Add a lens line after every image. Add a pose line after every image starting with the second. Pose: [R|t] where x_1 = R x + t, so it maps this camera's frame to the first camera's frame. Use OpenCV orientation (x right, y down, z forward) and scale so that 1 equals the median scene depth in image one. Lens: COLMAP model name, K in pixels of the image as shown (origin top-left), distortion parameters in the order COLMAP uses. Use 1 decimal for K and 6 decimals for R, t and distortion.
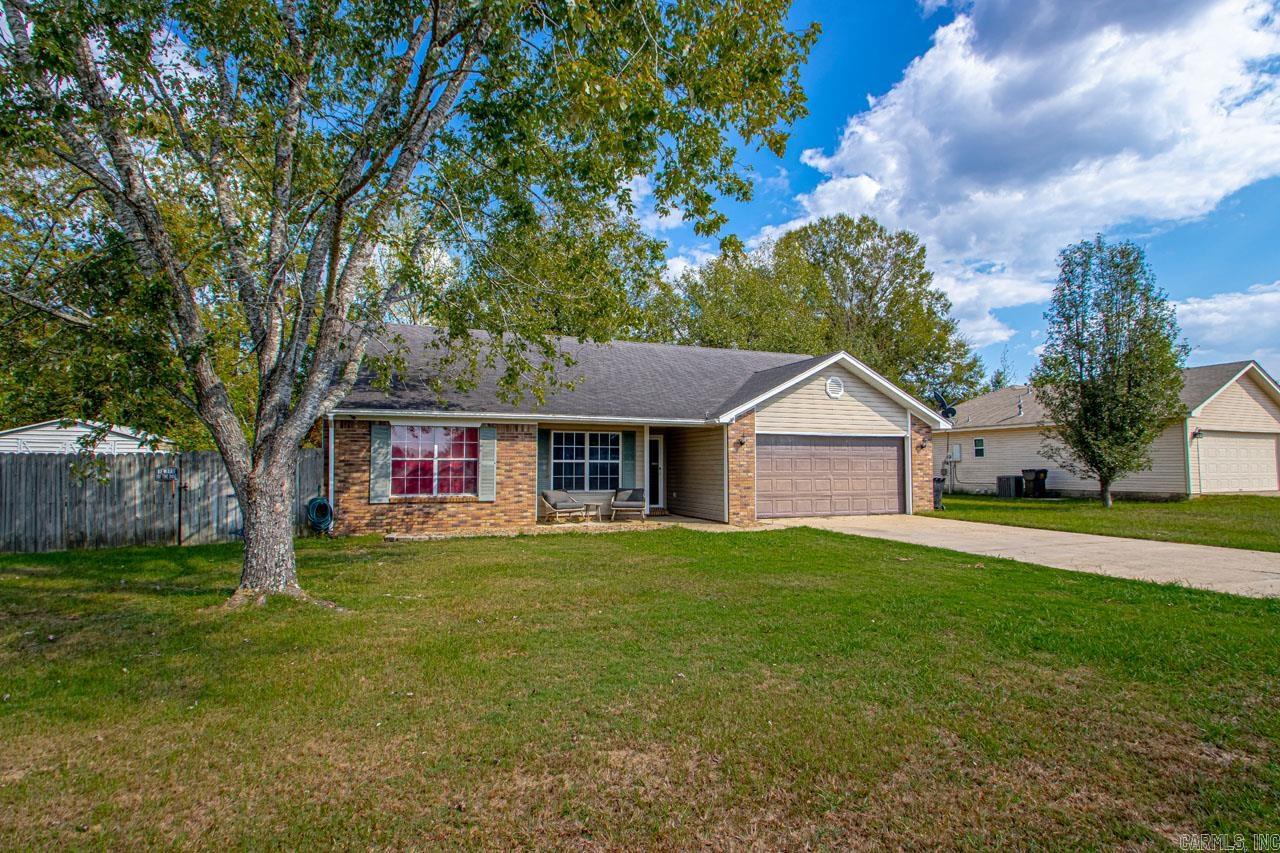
lens RADIAL K [[653.4, 0, 645.1], [0, 653.4, 436.4], [0, 0, 1]] dist [0.003136, 0.000058]
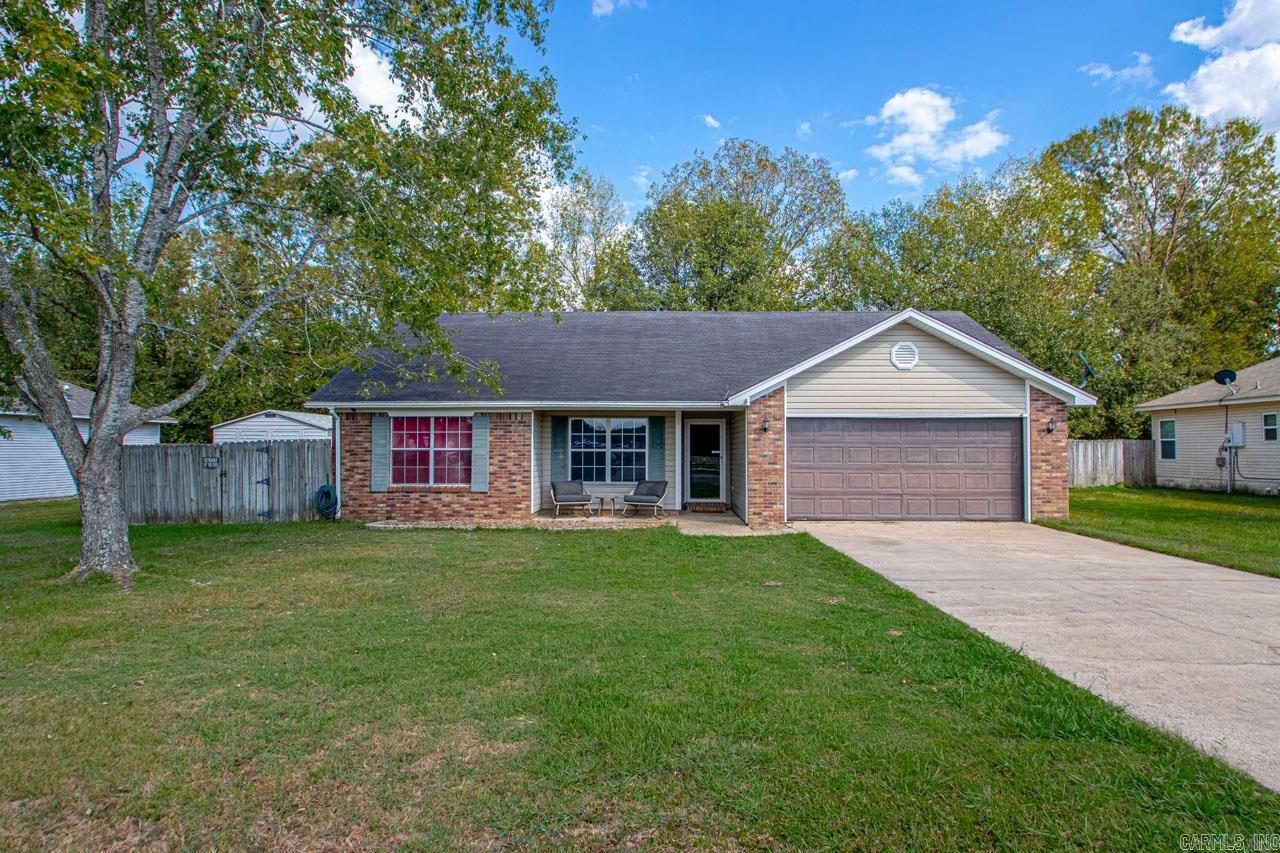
lens RADIAL K [[722.2, 0, 634.4], [0, 722.2, 421.2], [0, 0, 1]] dist [-0.001185, -0.012008]
pose [[0.916484, -0.013357, -0.399849, 0.359907], [0.017196, 0.999834, 0.006015, -0.008255], [0.399703, -0.012388, 0.916561, 0.091081]]
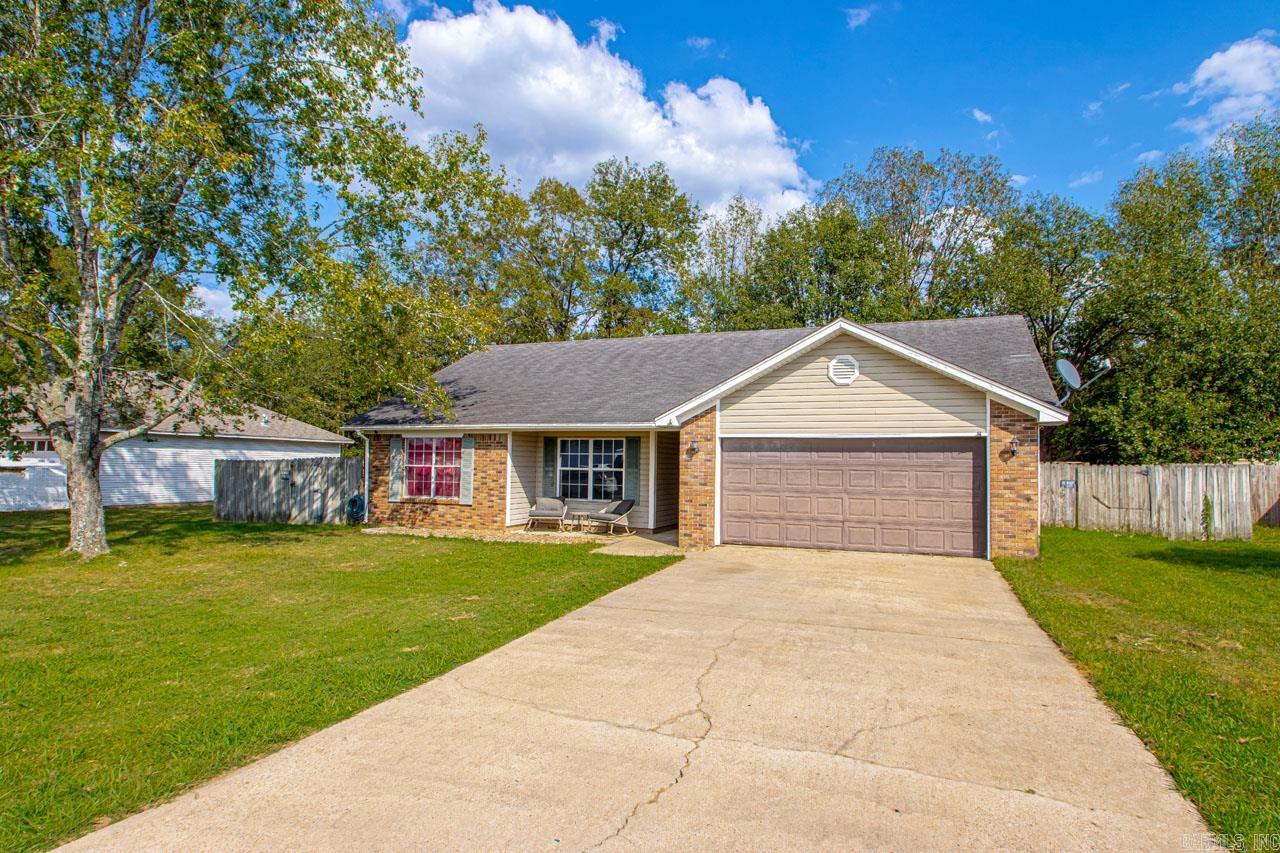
lens RADIAL K [[705.8, 0, 638.9], [0, 705.8, 434.6], [0, 0, 1]] dist [-0.022611, -0.001181]
pose [[0.718117, -0.018831, -0.695668, 0.704742], [0.020743, 0.999769, -0.005650, -0.005261], [0.695614, -0.010373, 0.718341, 0.314593]]
